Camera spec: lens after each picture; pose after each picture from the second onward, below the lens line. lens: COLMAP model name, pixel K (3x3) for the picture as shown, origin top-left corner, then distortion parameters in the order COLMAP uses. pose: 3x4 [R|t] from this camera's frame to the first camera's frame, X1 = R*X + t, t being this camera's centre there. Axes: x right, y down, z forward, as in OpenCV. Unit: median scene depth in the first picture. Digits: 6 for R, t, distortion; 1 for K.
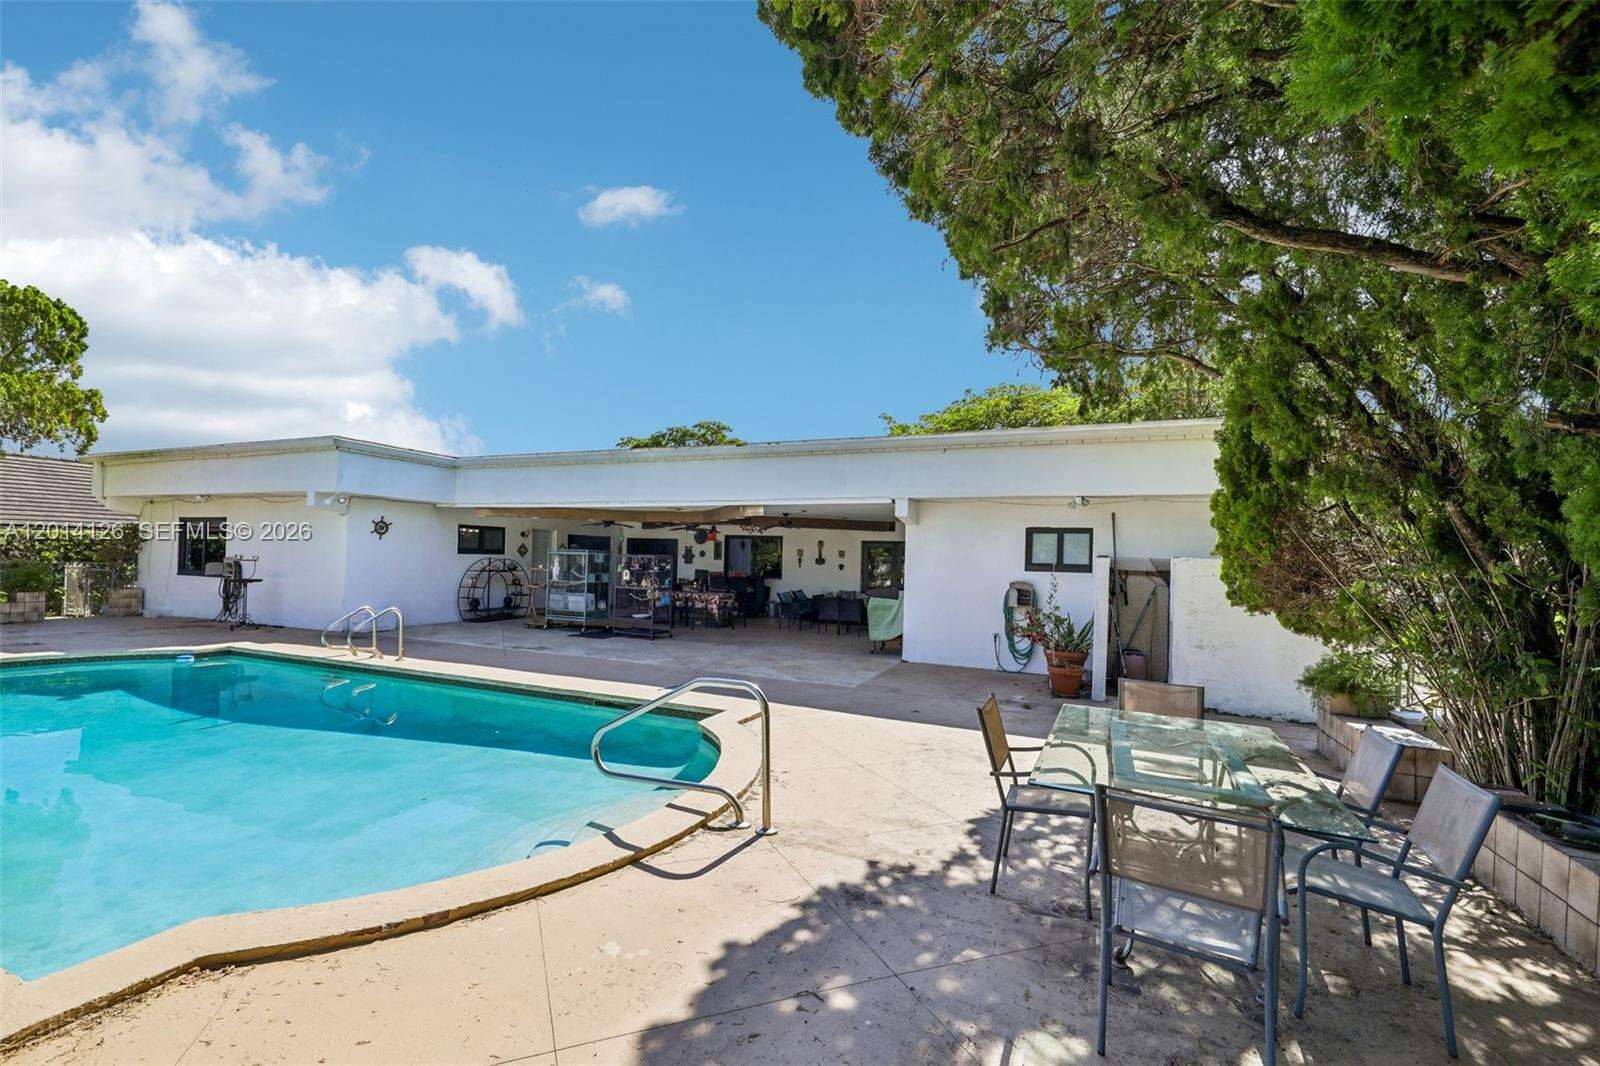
lens RADIAL K [[678.2, 0, 794.2], [0, 678.2, 543.8], [0, 0, 1]] dist [-0.000582, -0.000110]
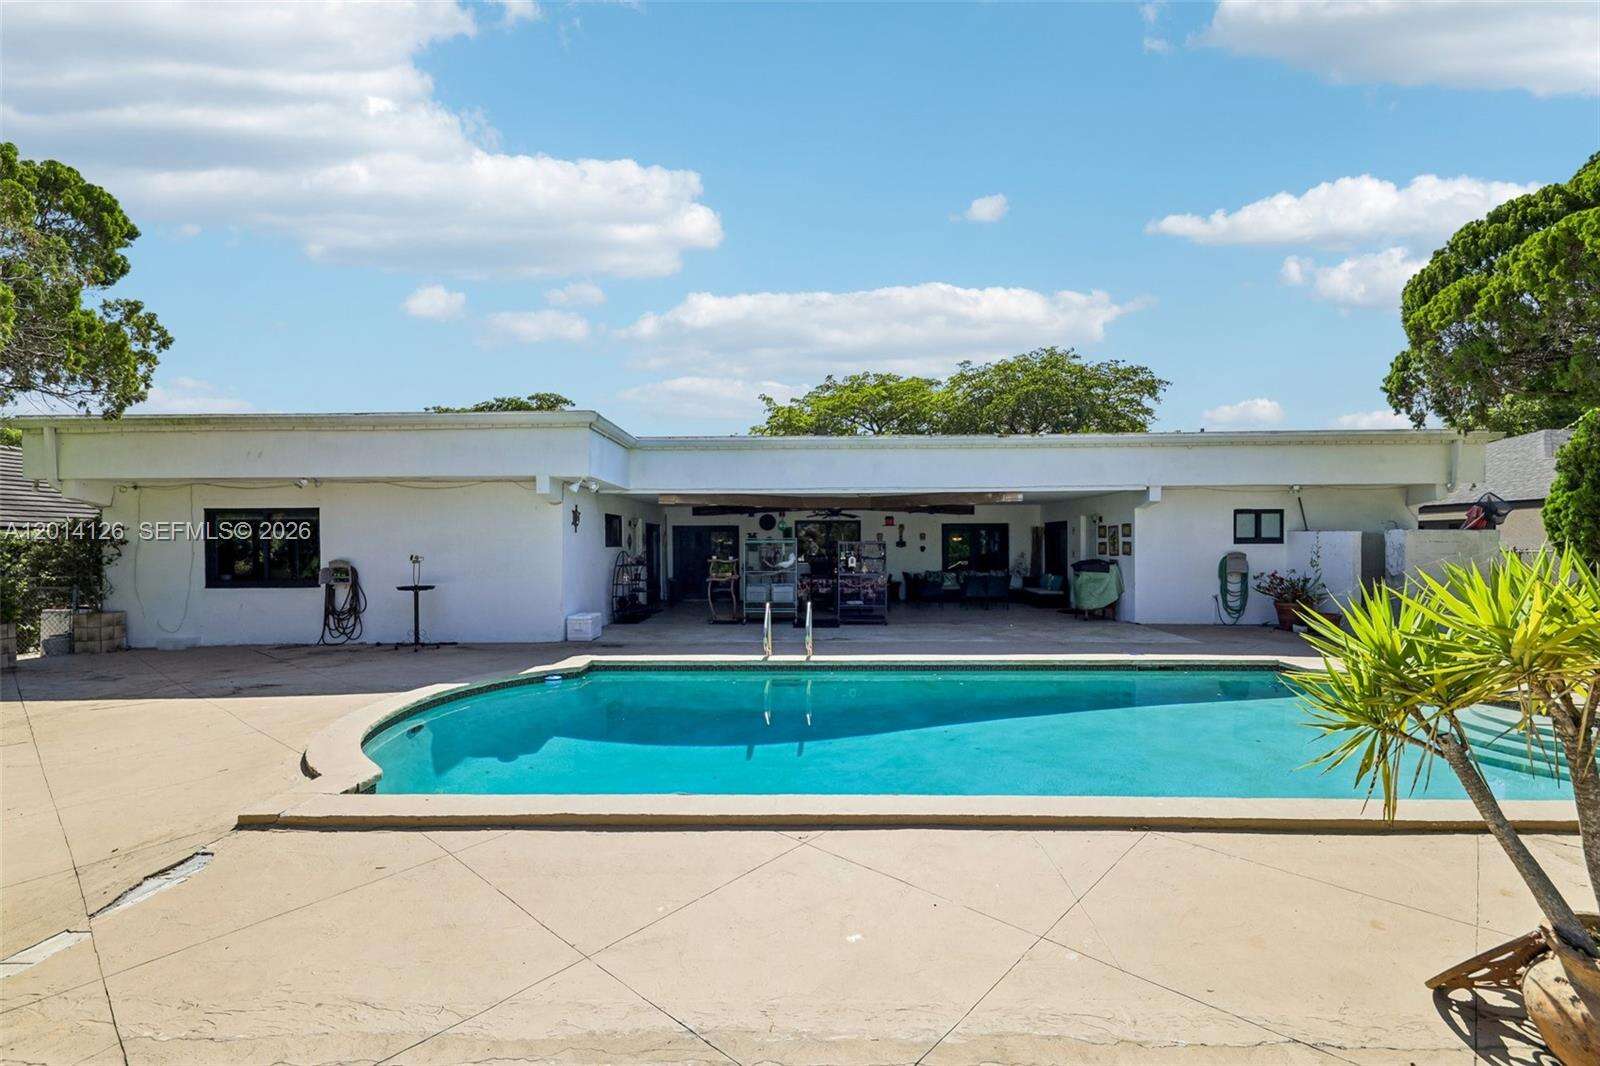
lens RADIAL K [[720.4, 0, 794.7], [0, 720.4, 539.3], [0, 0, 1]] dist [0.006070, 0.000341]
pose [[0.924262, -0.027097, 0.380795, -0.636807], [0.020902, 0.999574, 0.020394, -0.008875], [-0.381186, -0.010890, 0.924434, 0.051408]]
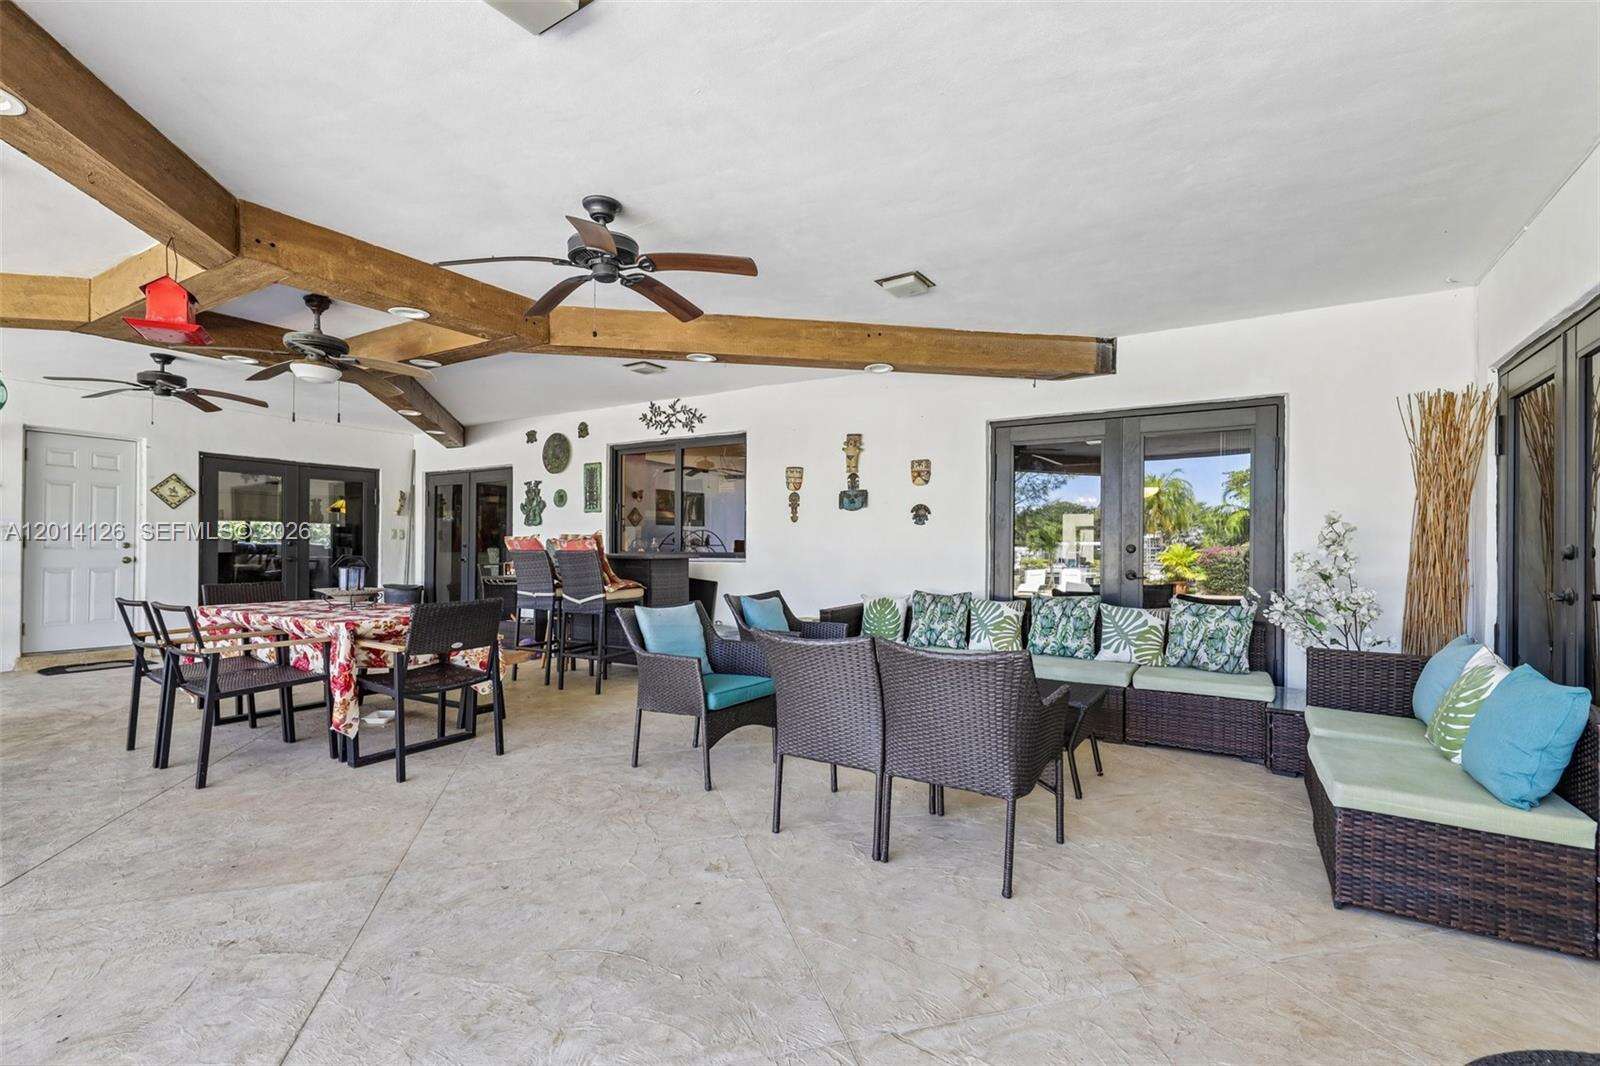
lens RADIAL K [[720.4, 0, 794.7], [0, 720.4, 539.3], [0, 0, 1]] dist [0.006070, 0.000341]
pose [[0.988883, -0.017945, -0.147608, 0.072290], [0.018154, 0.999835, 0.000066, 0.052463], [0.147582, -0.002745, 0.989046, 0.798861]]
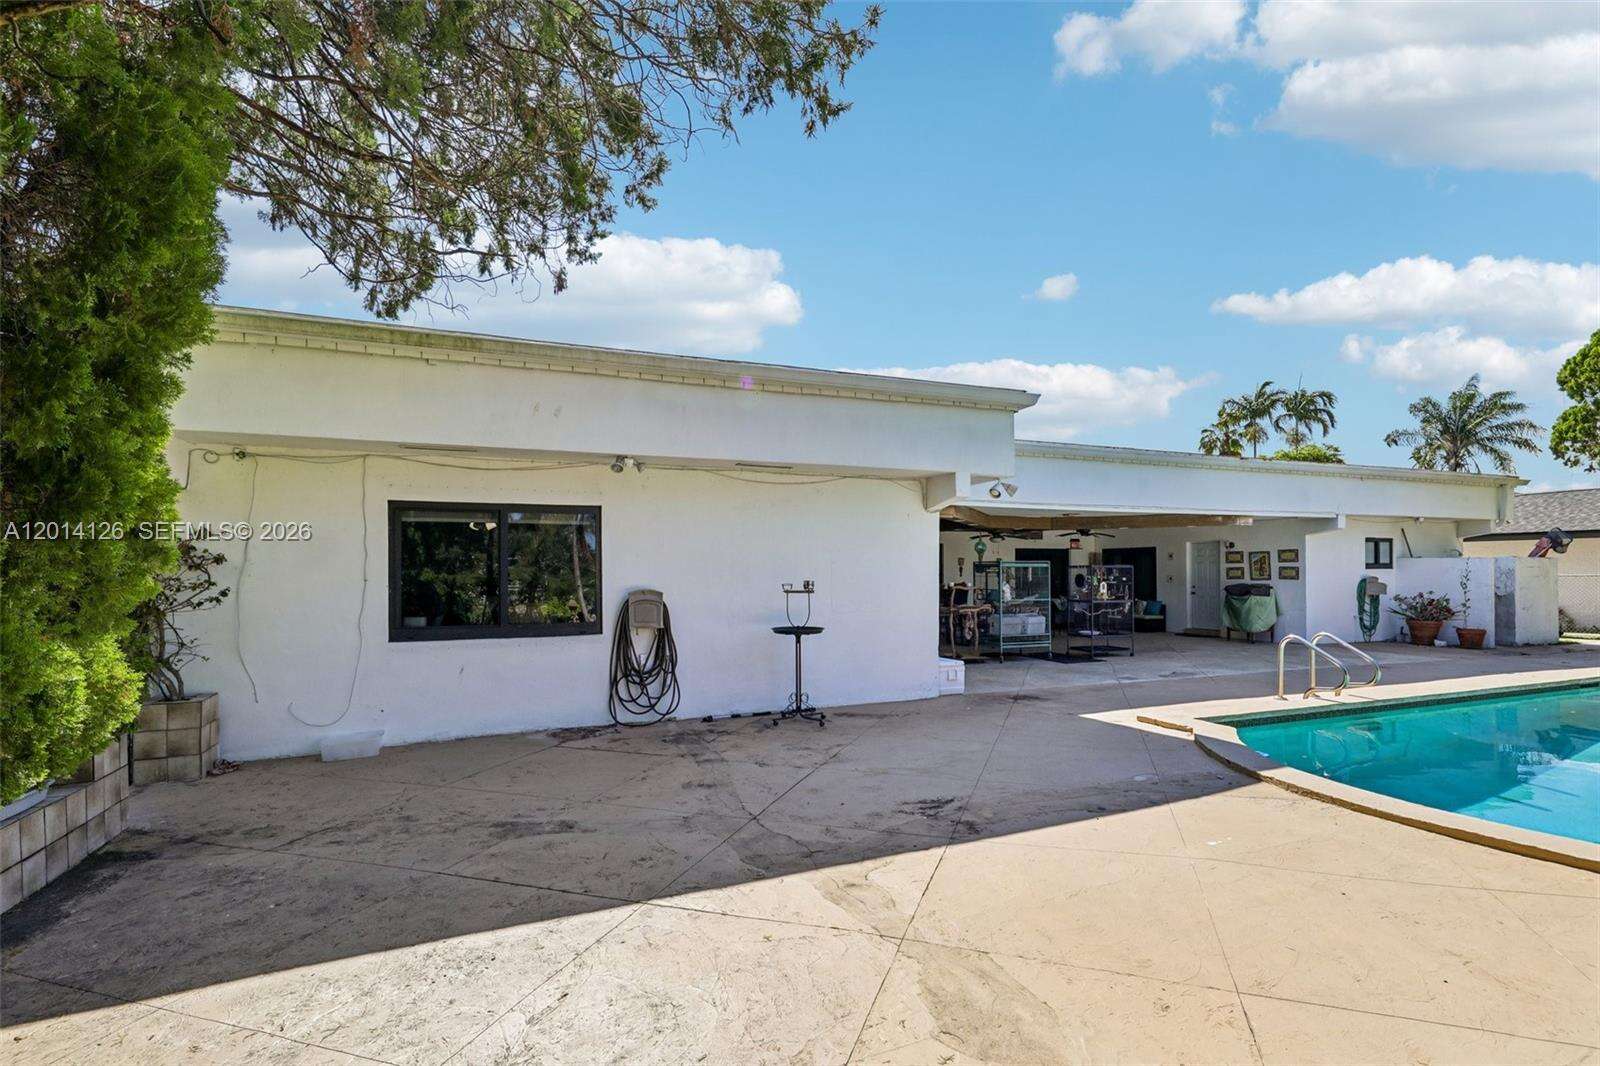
lens RADIAL K [[729.9, 0, 797.9], [0, 729.9, 553.6], [0, 0, 1]] dist [0.002069, 0.000120]
pose [[0.701715, -0.010529, 0.712380, -1.077021], [0.008920, 0.999942, 0.005993, -0.007338], [-0.712402, 0.002149, 0.701768, 0.537317]]
